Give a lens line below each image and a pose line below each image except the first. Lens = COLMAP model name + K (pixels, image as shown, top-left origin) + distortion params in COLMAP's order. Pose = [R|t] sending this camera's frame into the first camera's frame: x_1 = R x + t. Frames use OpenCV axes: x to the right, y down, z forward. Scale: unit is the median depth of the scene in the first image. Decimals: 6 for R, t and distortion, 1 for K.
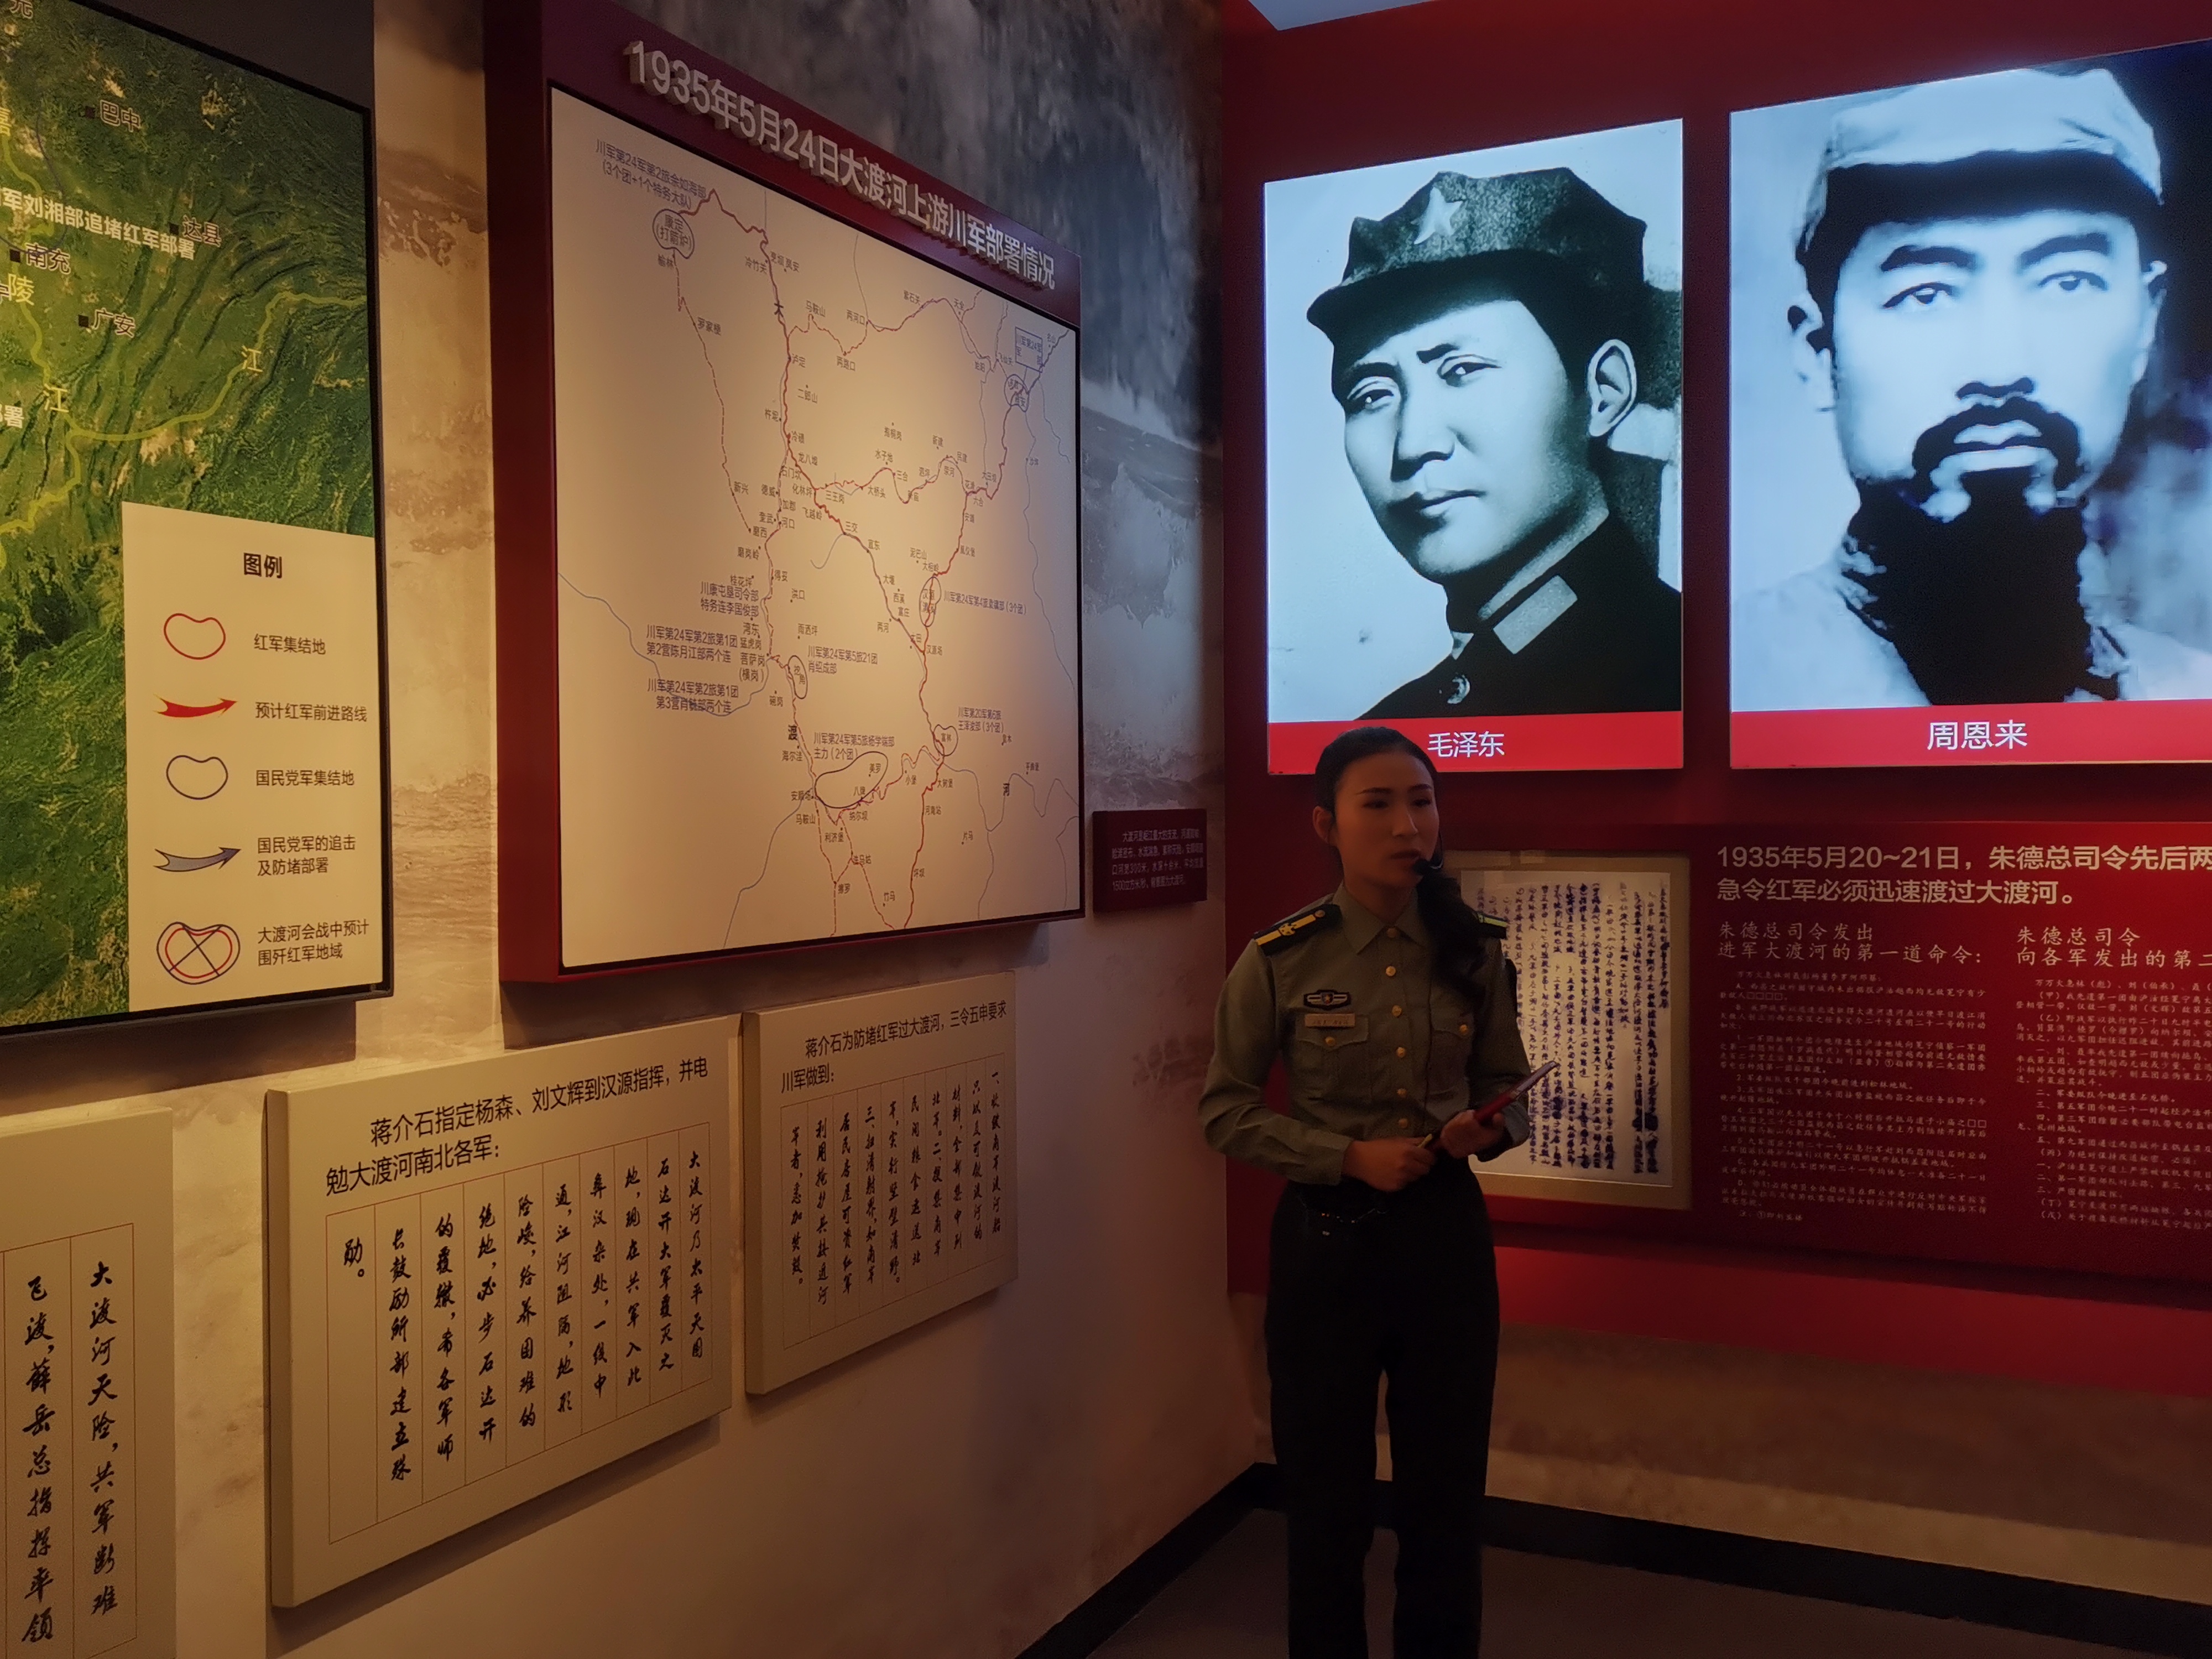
lens RADIAL K [[1955.9, 0, 1106.0], [0, 1955.9, 829.5], [0, 0, 1]] dist [-0.012117, -0.009563]
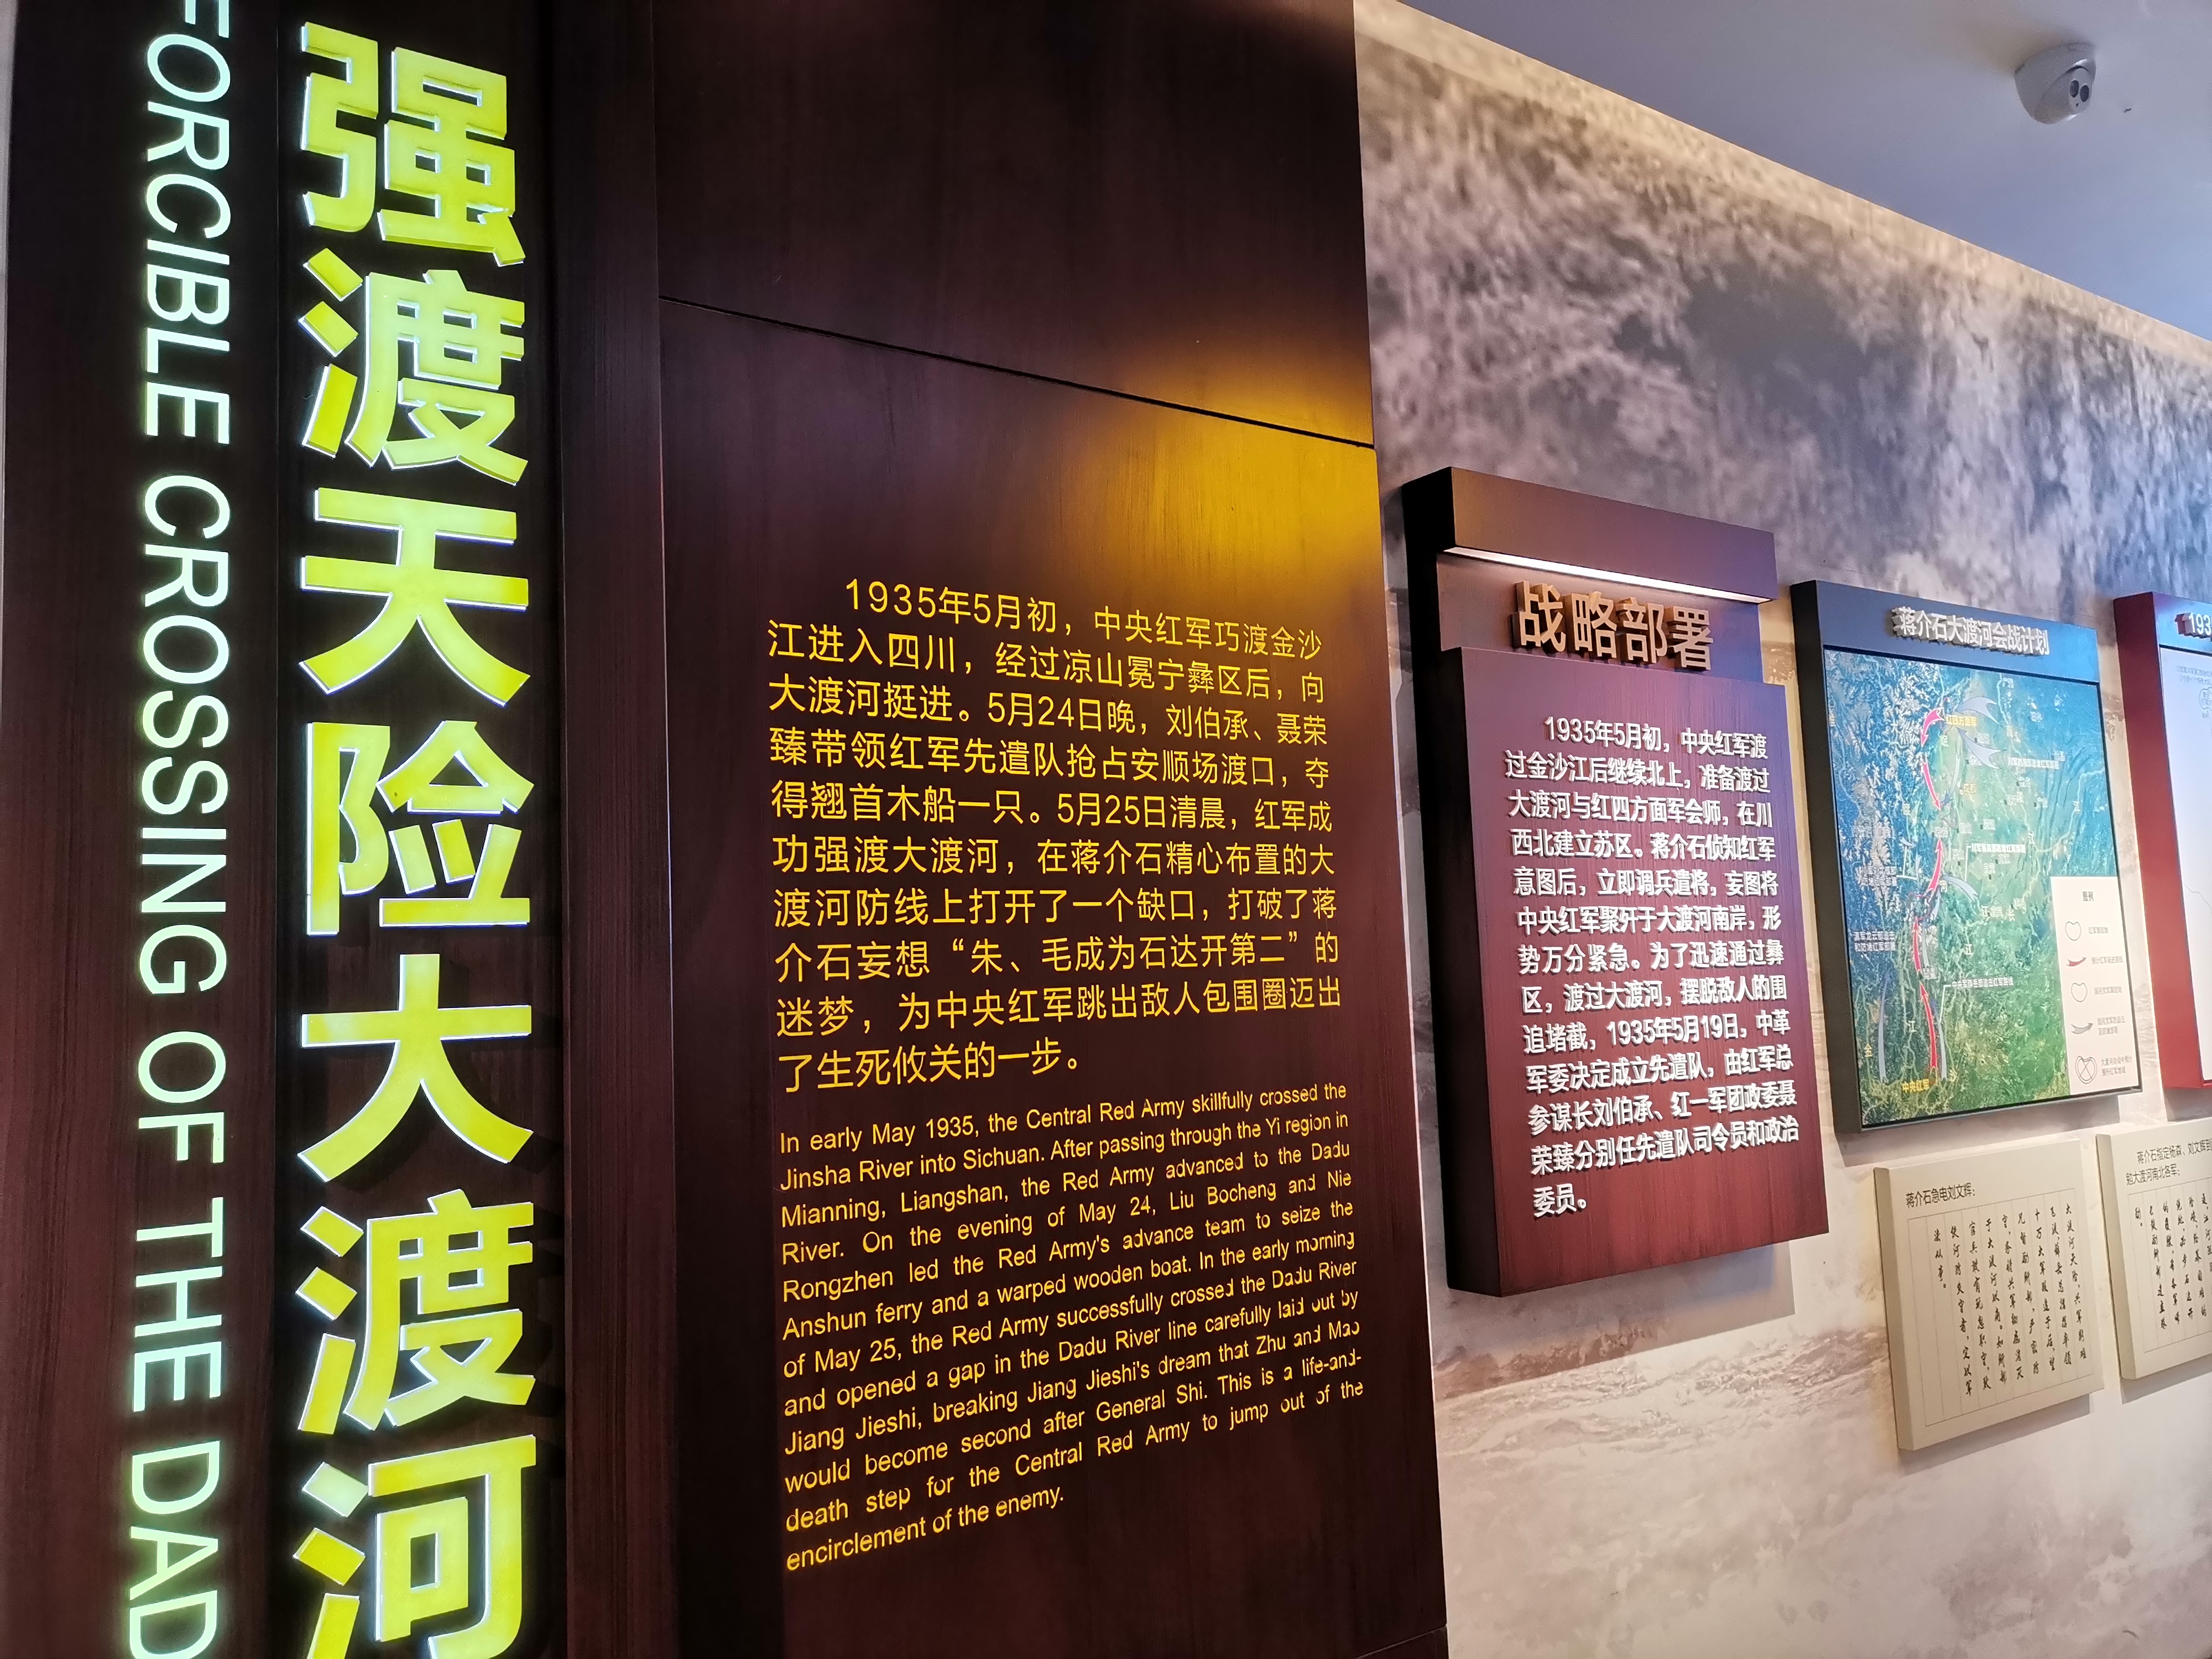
lens RADIAL K [[1664.4, 0, 1106.0], [0, 1664.4, 829.5], [0, 0, 1]] dist [0.038340, -0.002987]
pose [[0.875444, -0.068102, -0.478498, -0.457009], [0.021575, 0.994543, -0.102075, -0.035732], [0.482838, 0.079037, 0.872136, -1.173846]]
